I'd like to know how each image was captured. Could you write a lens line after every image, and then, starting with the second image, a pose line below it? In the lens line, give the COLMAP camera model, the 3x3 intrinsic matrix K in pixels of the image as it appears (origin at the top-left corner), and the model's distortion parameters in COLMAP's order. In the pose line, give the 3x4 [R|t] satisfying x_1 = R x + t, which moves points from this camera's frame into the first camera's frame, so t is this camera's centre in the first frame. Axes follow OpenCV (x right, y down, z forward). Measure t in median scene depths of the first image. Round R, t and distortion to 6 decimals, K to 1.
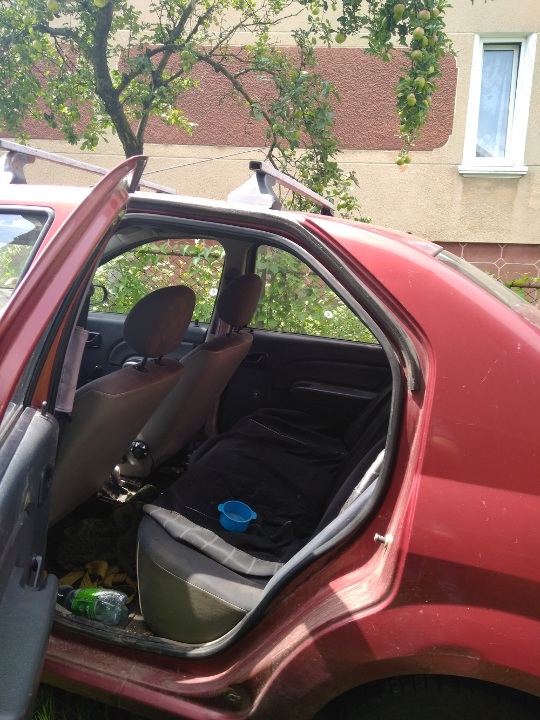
lens RADIAL K [[568.9, 0, 275.3], [0, 568.9, 352.9], [0, 0, 1]] dist [0.072225, -0.099985]
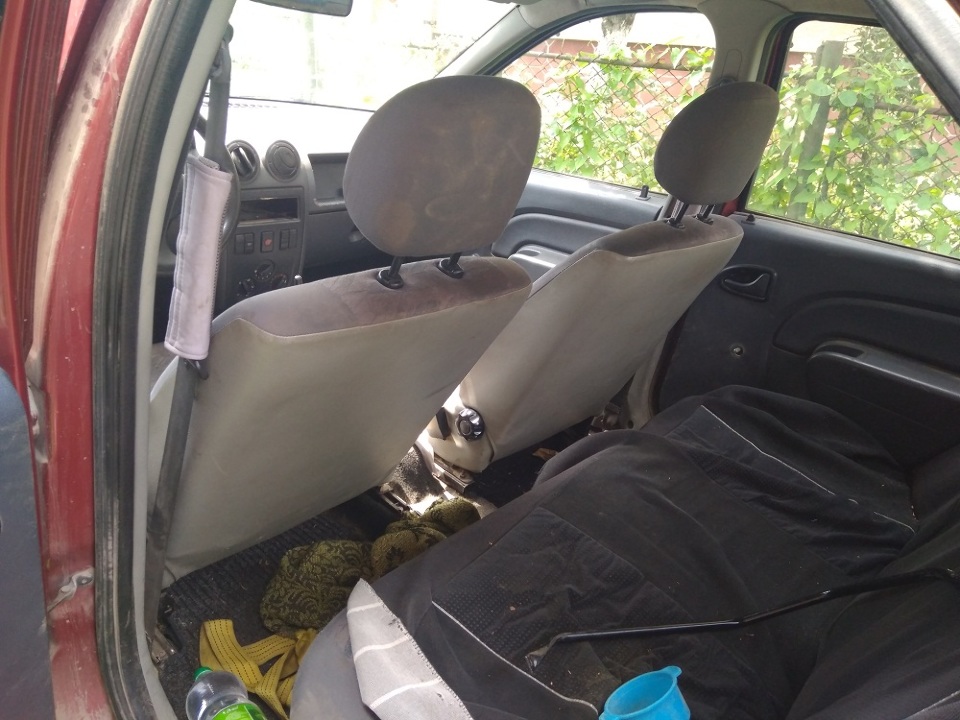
lens RADIAL K [[758.6, 0, 481.3], [0, 758.6, 373.3], [0, 0, 1]] dist [0.072225, -0.099985]
pose [[0.891738, 0.187093, -0.412067, 0.048917], [-0.111772, 0.973385, 0.200070, -0.017165], [0.438532, -0.132352, 0.888917, 0.337065]]
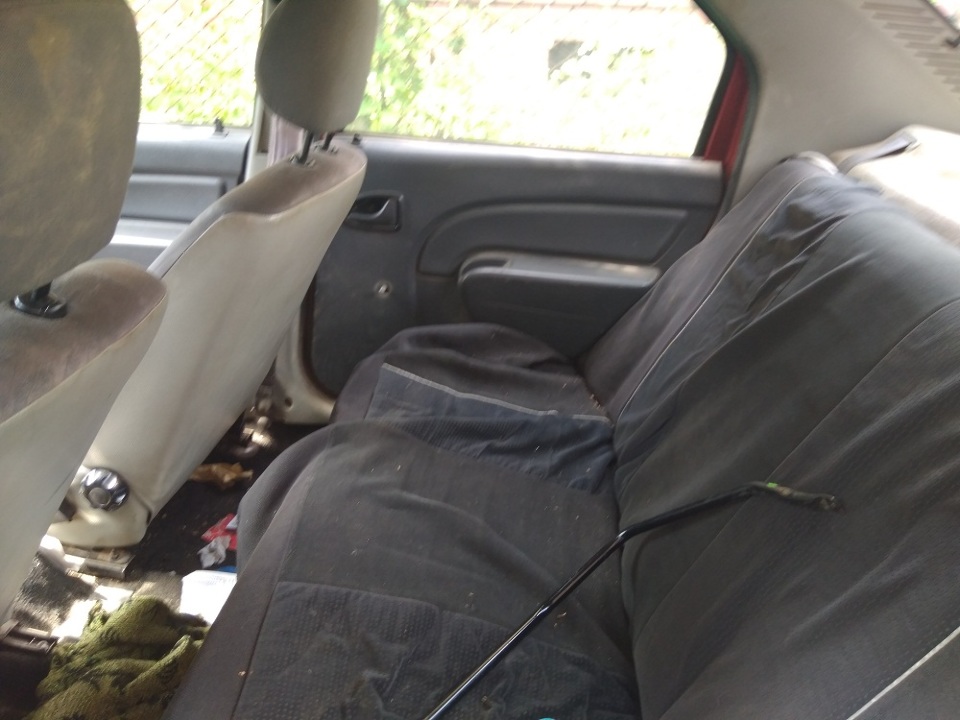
lens RADIAL K [[758.6, 0, 480.7], [0, 758.6, 370.1], [0, 0, 1]] dist [0.072225, -0.099985]
pose [[0.988560, -0.100302, 0.112644, -0.034758], [0.066317, 0.959821, 0.272663, -0.025558], [-0.135467, -0.262074, 0.955493, 0.441677]]
